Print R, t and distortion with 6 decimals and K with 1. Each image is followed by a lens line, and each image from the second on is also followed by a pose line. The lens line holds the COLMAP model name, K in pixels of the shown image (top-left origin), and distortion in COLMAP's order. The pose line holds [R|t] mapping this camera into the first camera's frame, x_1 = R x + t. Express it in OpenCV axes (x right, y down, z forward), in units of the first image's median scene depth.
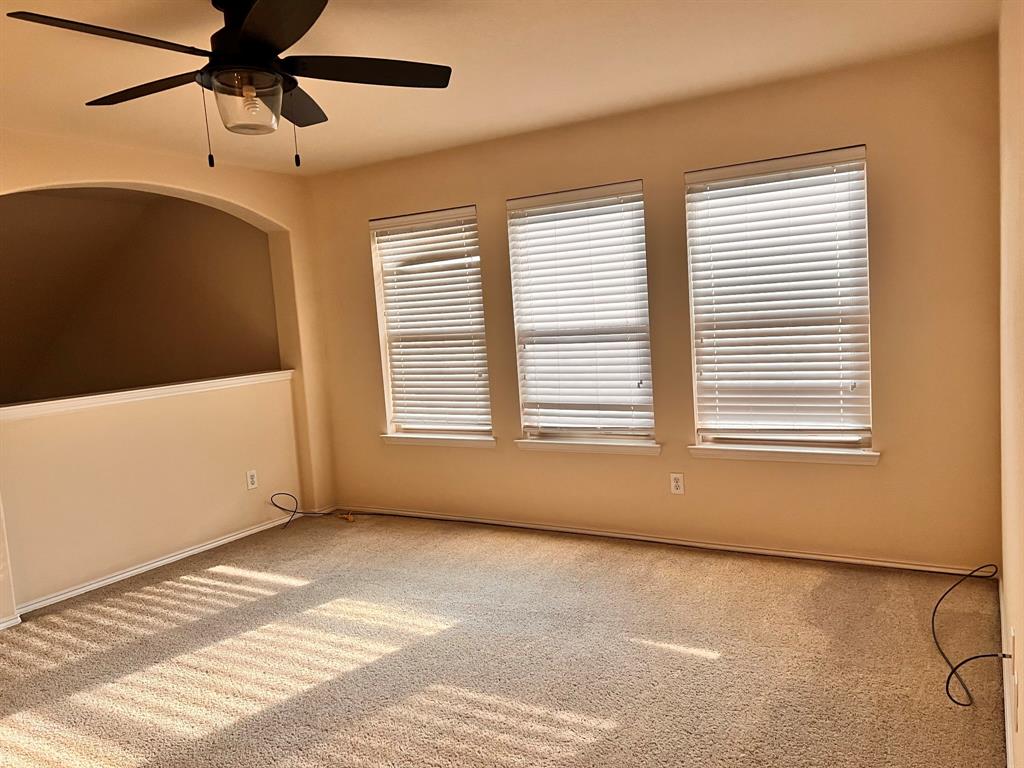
lens RADIAL K [[765.0, 0, 514.0], [0, 765.0, 384.7], [0, 0, 1]] dist [0.059393, -0.067467]
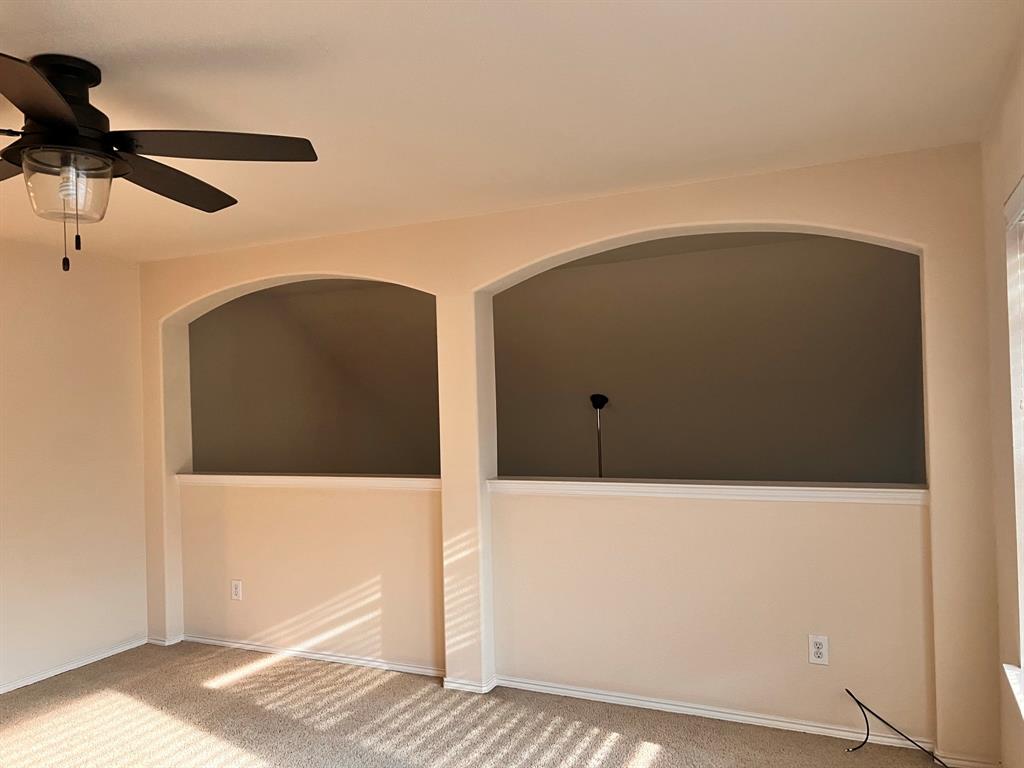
lens RADIAL K [[765.0, 0, 508.6], [0, 765.0, 390.2], [0, 0, 1]] dist [0.059393, -0.067467]
pose [[0.095857, 0.049400, -0.994169, 0.264072], [-0.070210, 0.996616, 0.042752, -0.101198], [0.992916, 0.065703, 0.099001, 0.665328]]
